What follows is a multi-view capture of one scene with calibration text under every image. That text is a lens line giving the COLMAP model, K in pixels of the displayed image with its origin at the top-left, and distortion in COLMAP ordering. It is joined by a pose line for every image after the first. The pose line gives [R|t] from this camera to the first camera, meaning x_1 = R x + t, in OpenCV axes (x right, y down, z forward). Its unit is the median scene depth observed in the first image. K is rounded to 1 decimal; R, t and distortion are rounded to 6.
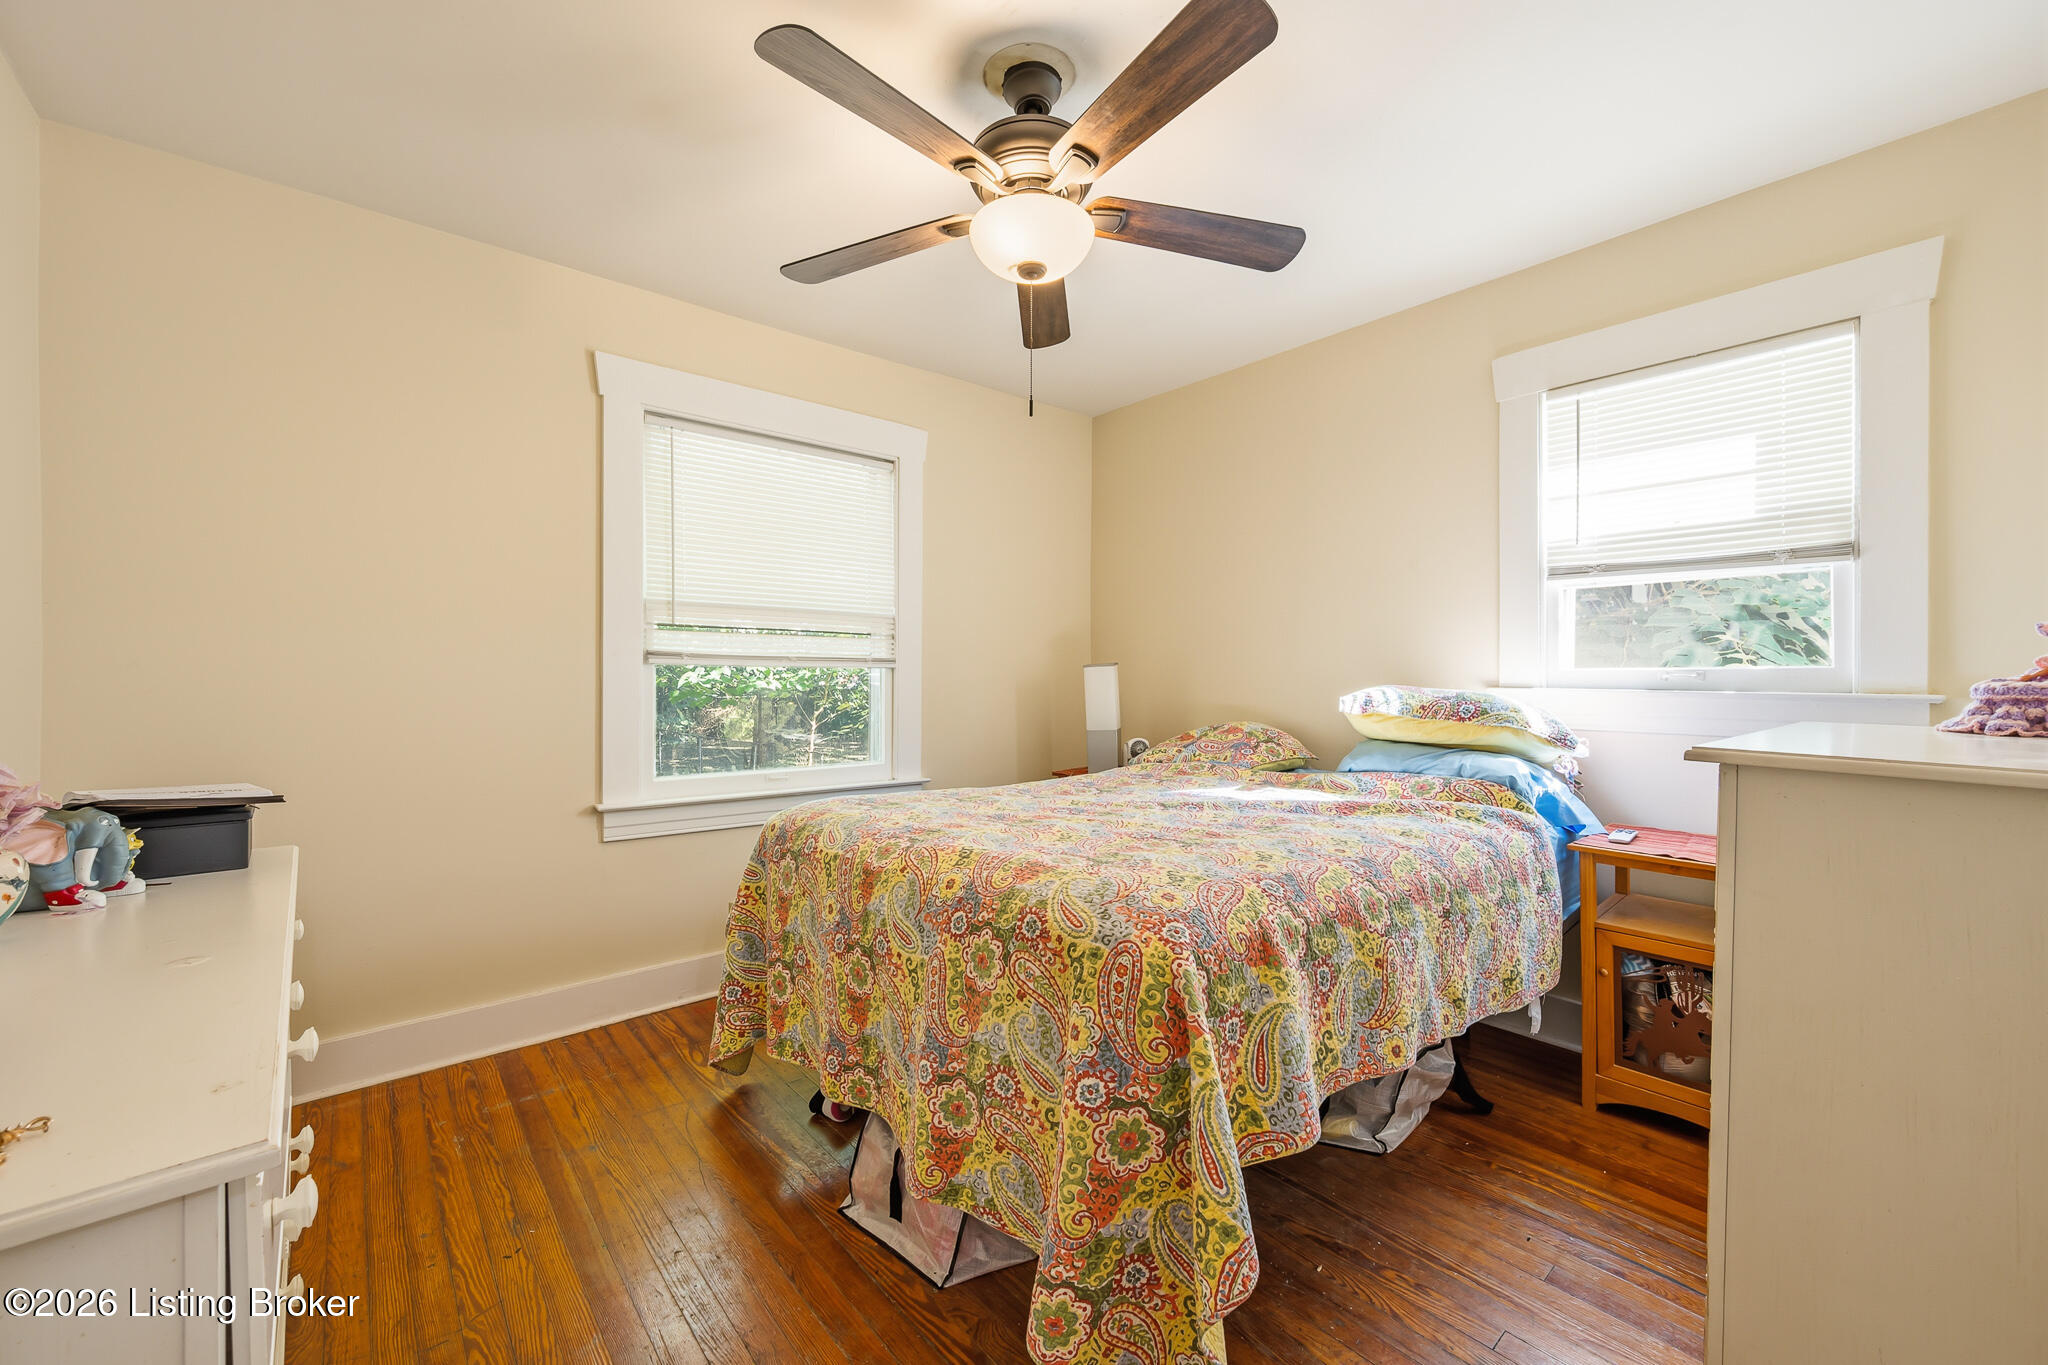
lens RADIAL K [[797.8, 0, 1024.0], [0, 797.8, 682.5], [0, 0, 1]] dist [0.001446, -0.000039]
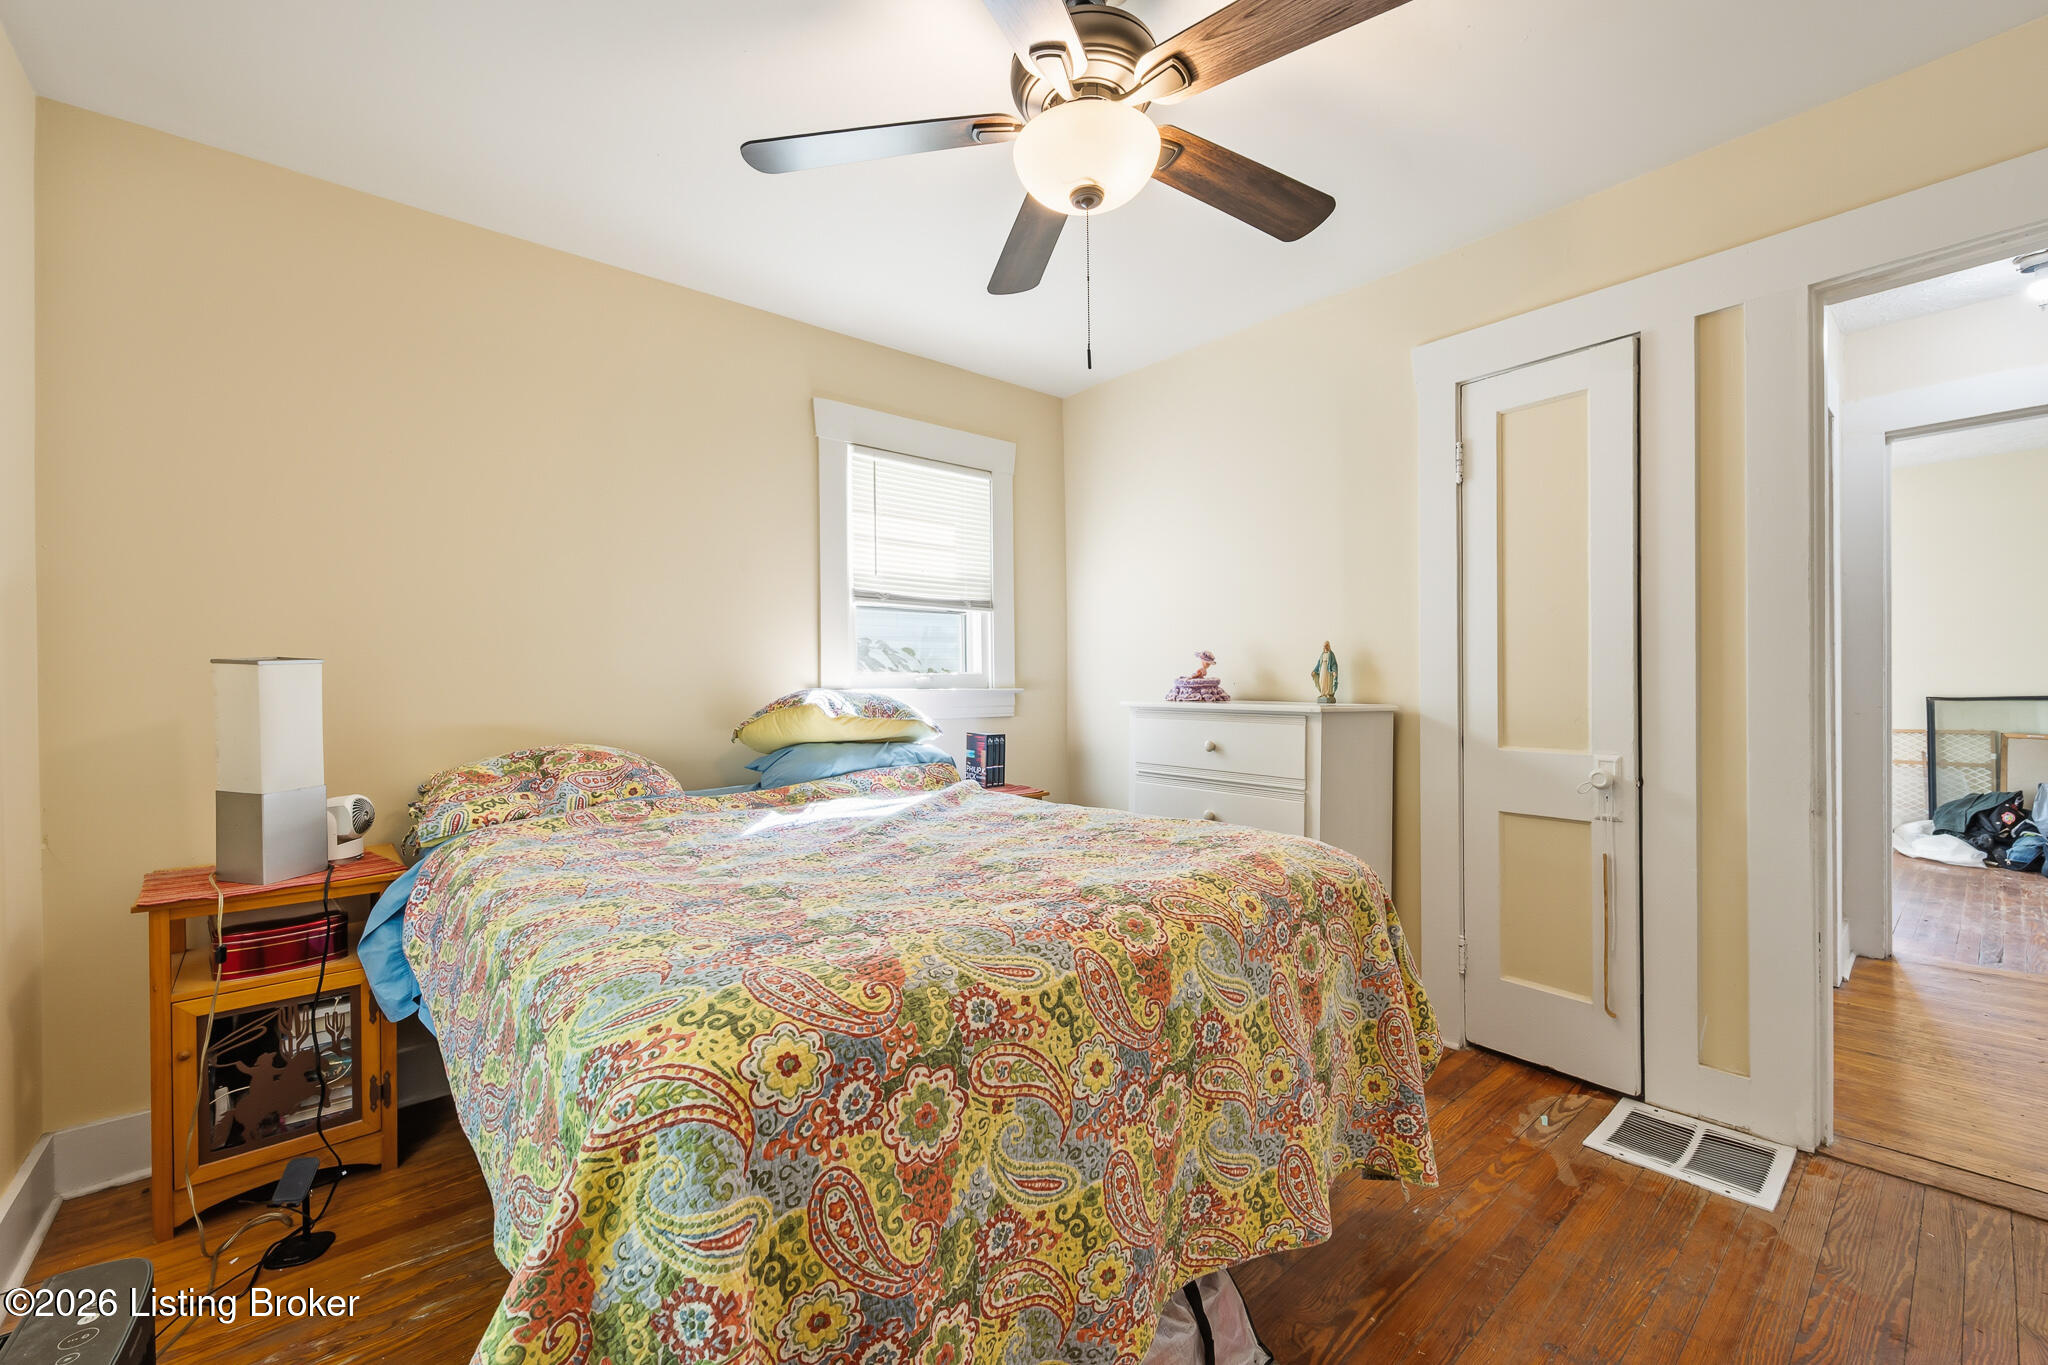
lens RADIAL K [[866.1, 0, 1029.6], [0, 866.1, 648.3], [0, 0, 1]] dist [-0.000002, 0.000084]
pose [[-0.037232, 0.041624, 0.998439, -0.809682], [0.017956, 0.998999, -0.040978, 0.002955], [-0.999145, 0.016402, -0.037942, 0.983161]]
